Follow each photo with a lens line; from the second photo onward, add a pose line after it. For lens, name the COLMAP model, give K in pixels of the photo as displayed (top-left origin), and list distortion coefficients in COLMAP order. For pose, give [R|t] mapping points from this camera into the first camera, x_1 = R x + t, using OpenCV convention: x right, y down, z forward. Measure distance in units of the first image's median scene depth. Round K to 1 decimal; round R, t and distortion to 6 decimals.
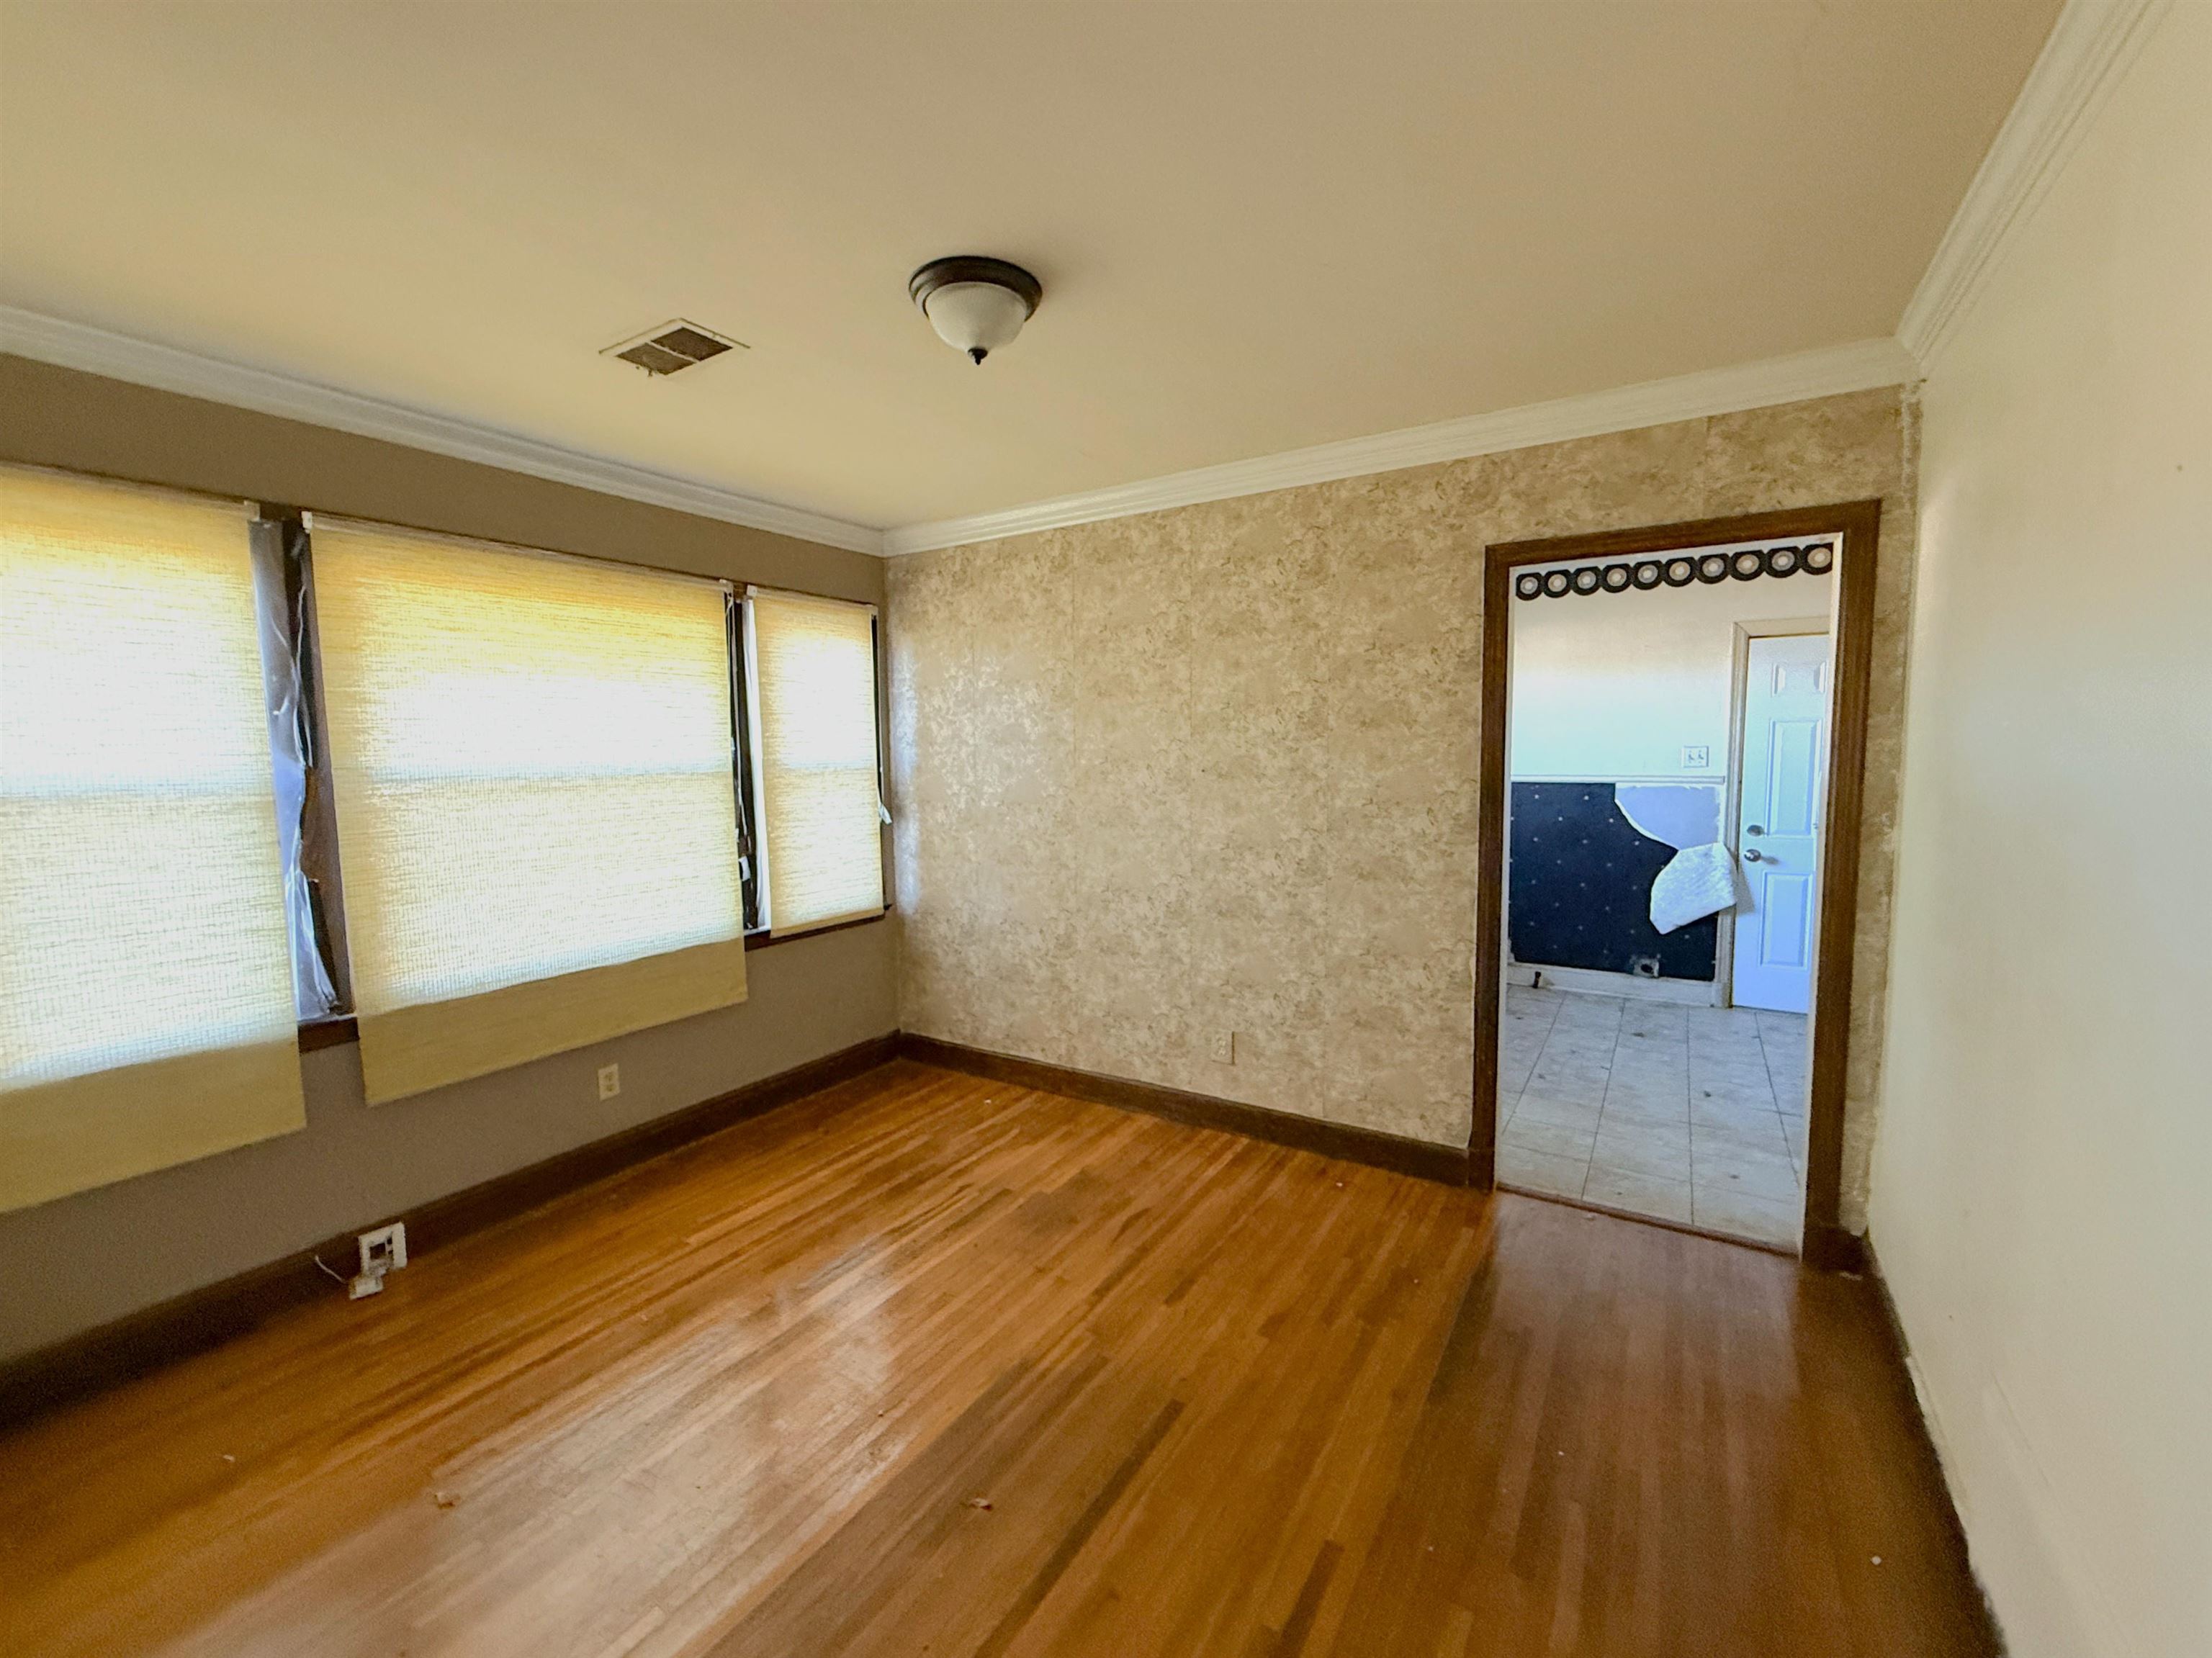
lens RADIAL K [[886.7, 0, 1111.0], [0, 886.7, 820.1], [0, 0, 1]] dist [-0.000587, 0.000030]
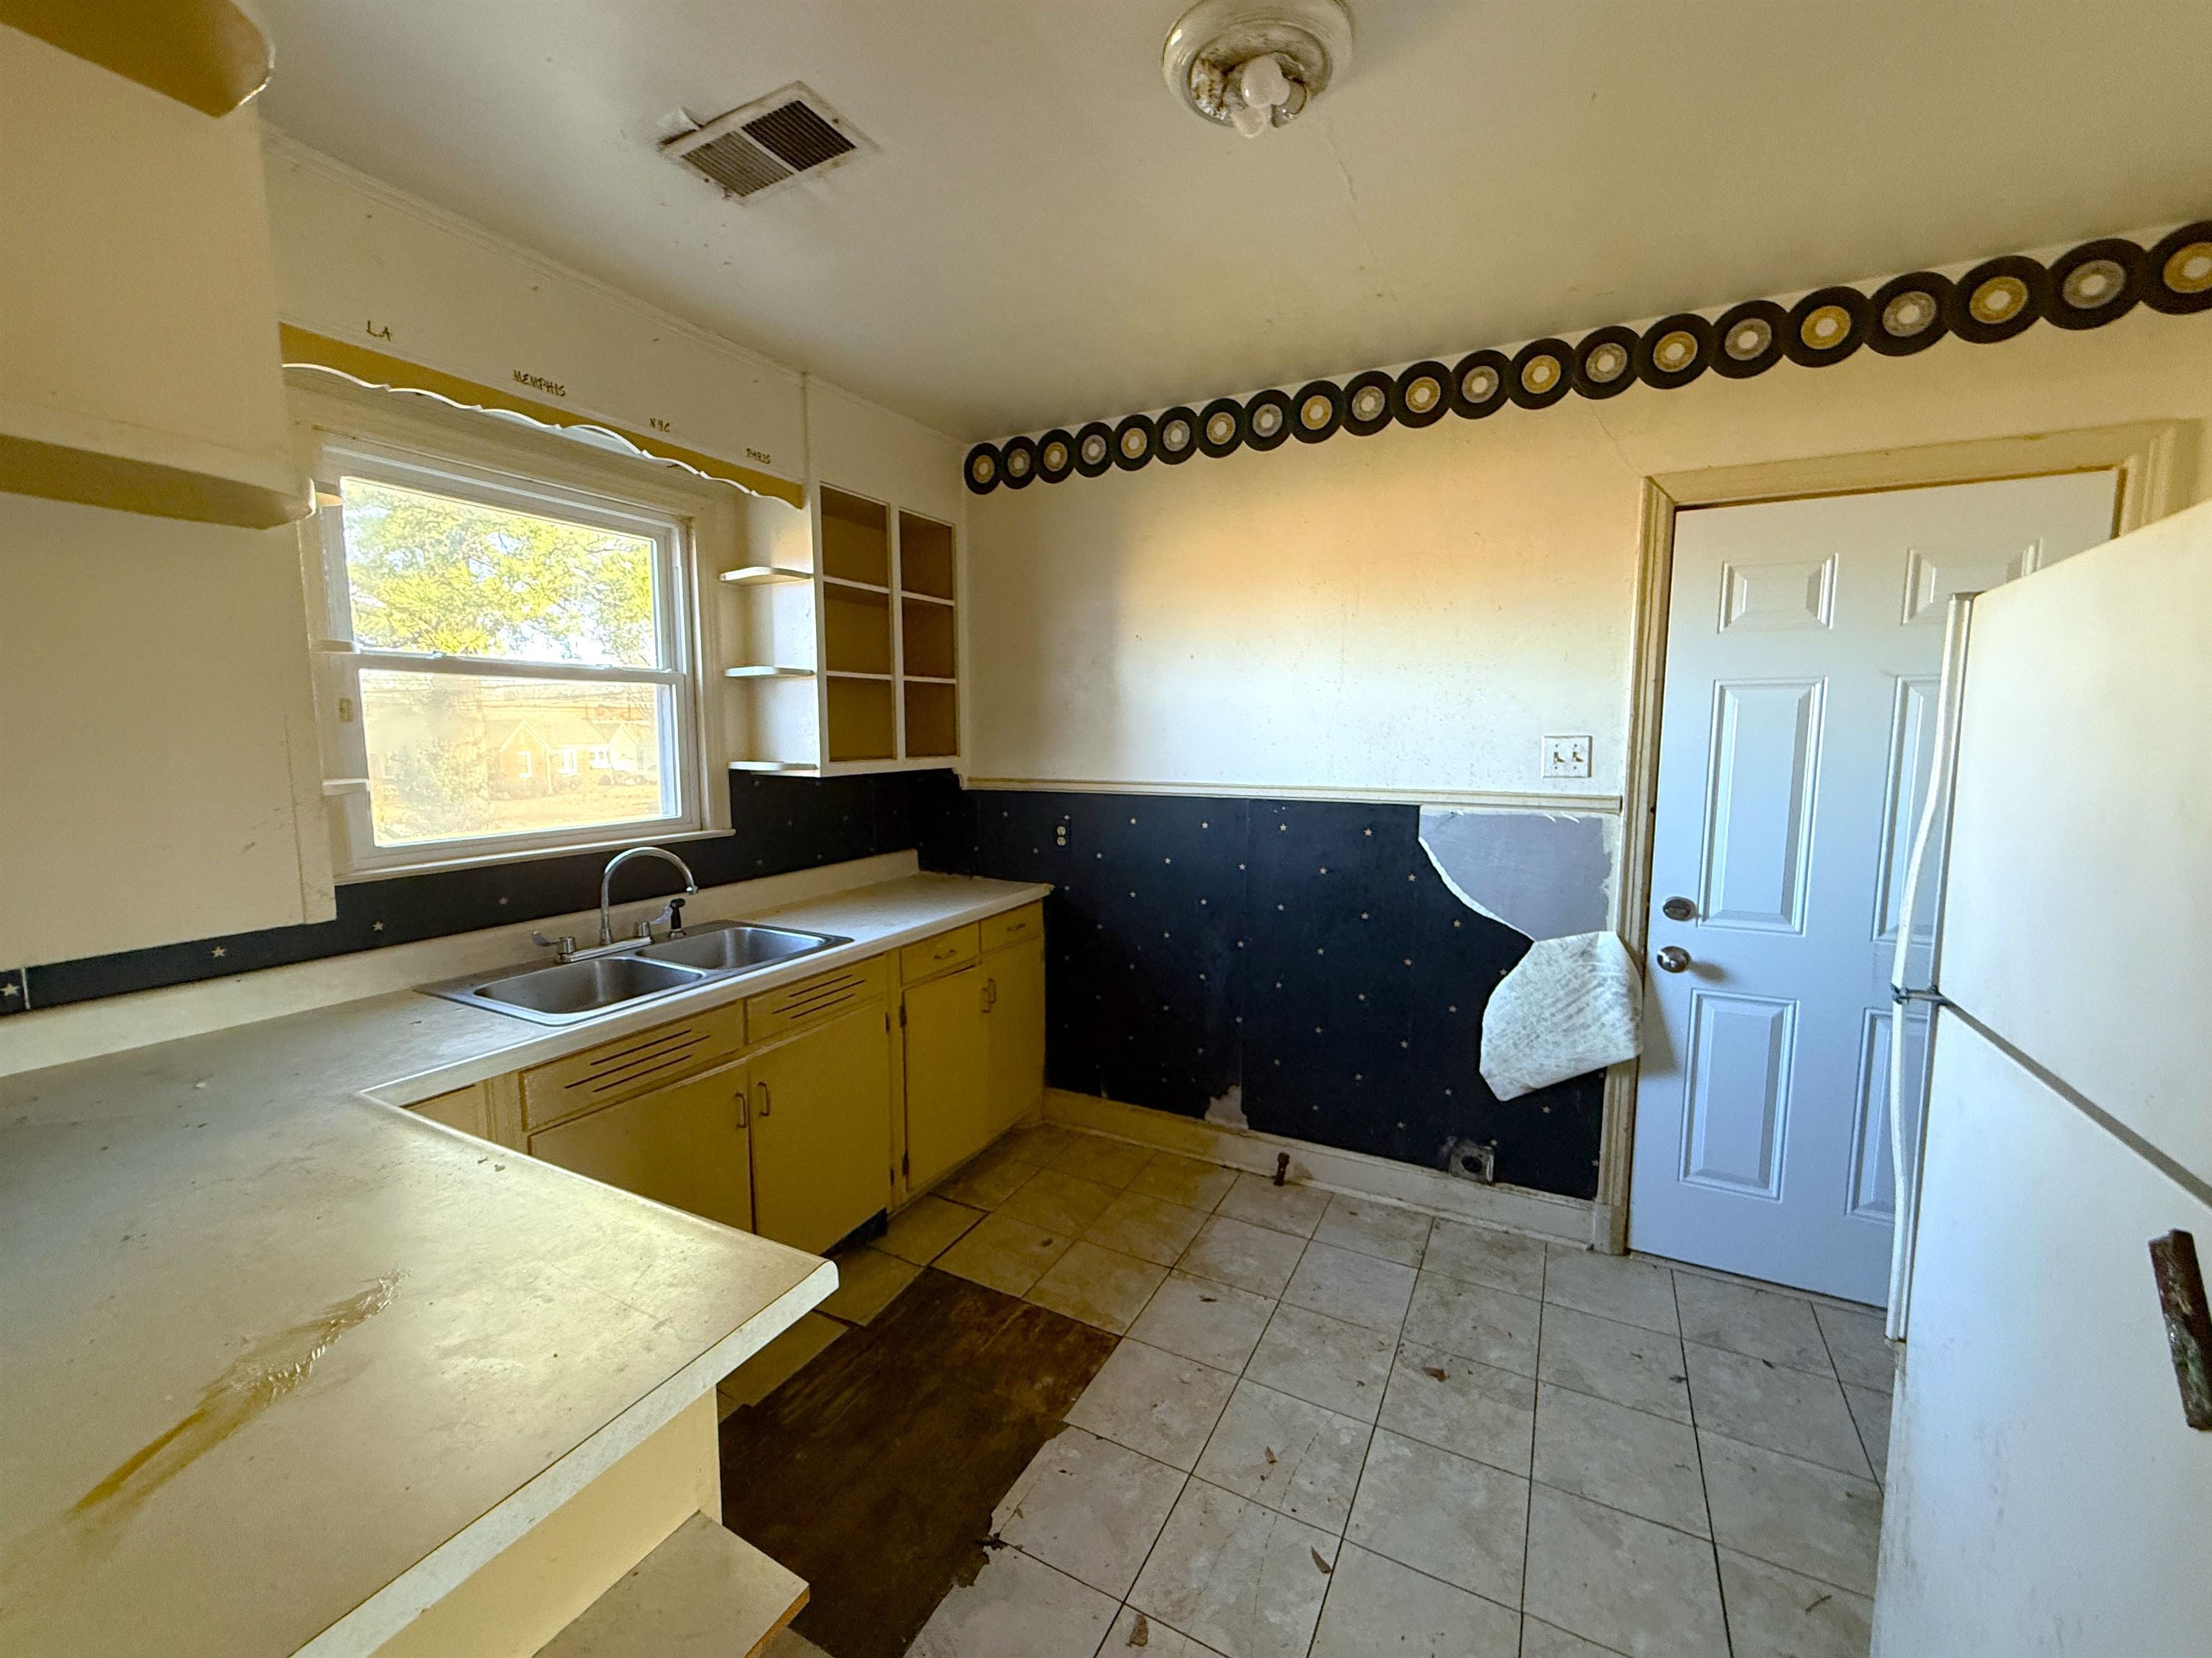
lens RADIAL K [[886.7, 0, 1105.8], [0, 886.7, 819.9], [0, 0, 1]] dist [-0.000587, 0.000030]
pose [[0.996450, 0.001739, 0.084172, 0.359663], [-0.003553, 0.999765, 0.021399, -0.045939], [-0.084115, -0.021622, 0.996221, 0.525305]]
